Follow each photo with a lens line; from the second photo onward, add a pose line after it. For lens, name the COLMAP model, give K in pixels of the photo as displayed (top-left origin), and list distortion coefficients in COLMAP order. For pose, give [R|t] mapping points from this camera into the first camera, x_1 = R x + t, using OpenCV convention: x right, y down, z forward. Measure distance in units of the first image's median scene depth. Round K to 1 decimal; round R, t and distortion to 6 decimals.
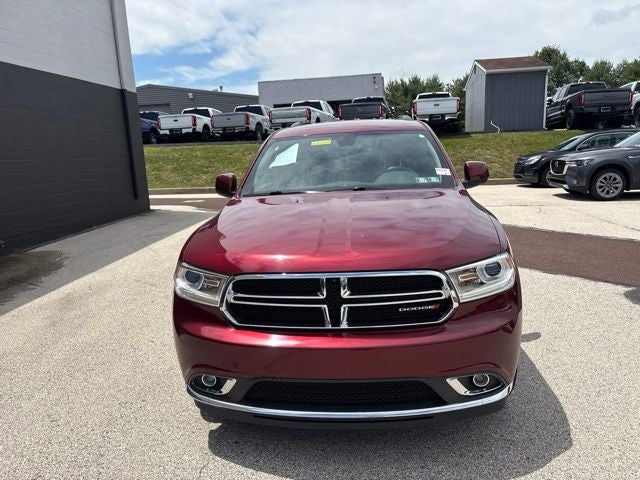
lens RADIAL K [[496.3, 0, 323.1], [0, 496.3, 242.2], [0, 0, 1]] dist [0.049125, -0.048526]
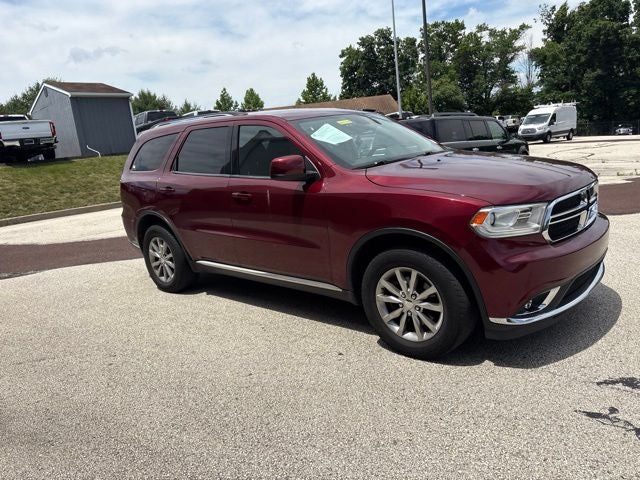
lens RADIAL K [[496.3, 0, 319.7], [0, 496.3, 243.7], [0, 0, 1]] dist [0.049125, -0.048526]
pose [[0.580219, -0.177486, 0.794886, -0.979151], [0.229990, 0.971951, 0.049143, -0.015376], [-0.781313, 0.154303, 0.604765, 0.468033]]
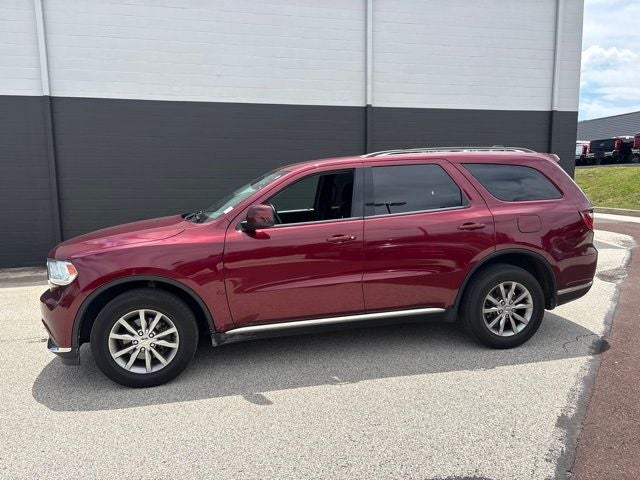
lens RADIAL K [[496.3, 0, 322.5], [0, 496.3, 244.6], [0, 0, 1]] dist [0.049125, -0.048526]
pose [[0.289129, 0.166514, -0.942697, 1.340930], [-0.181484, 0.976432, 0.116811, -0.228614], [0.939930, 0.137311, 0.312534, 0.837623]]
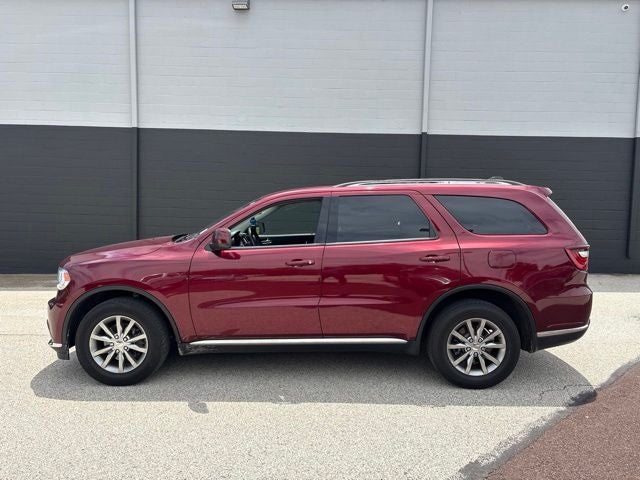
lens RADIAL K [[496.3, 0, 316.1], [0, 496.3, 236.5], [0, 0, 1]] dist [0.049125, -0.048526]
pose [[0.055434, 0.115965, -0.991705, 1.457019], [-0.205670, 0.973259, 0.102312, -0.308274], [0.977050, 0.198292, 0.077802, 1.152766]]
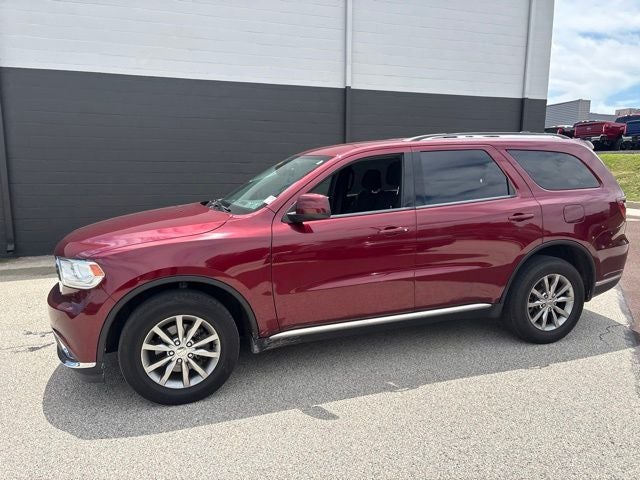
lens RADIAL K [[496.3, 0, 319.5], [0, 496.3, 244.1], [0, 0, 1]] dist [0.049125, -0.048526]
pose [[0.403755, 0.192828, -0.894315, 1.159488], [-0.189461, 0.973967, 0.124467, -0.192951], [0.895035, 0.119183, 0.429777, 0.655490]]
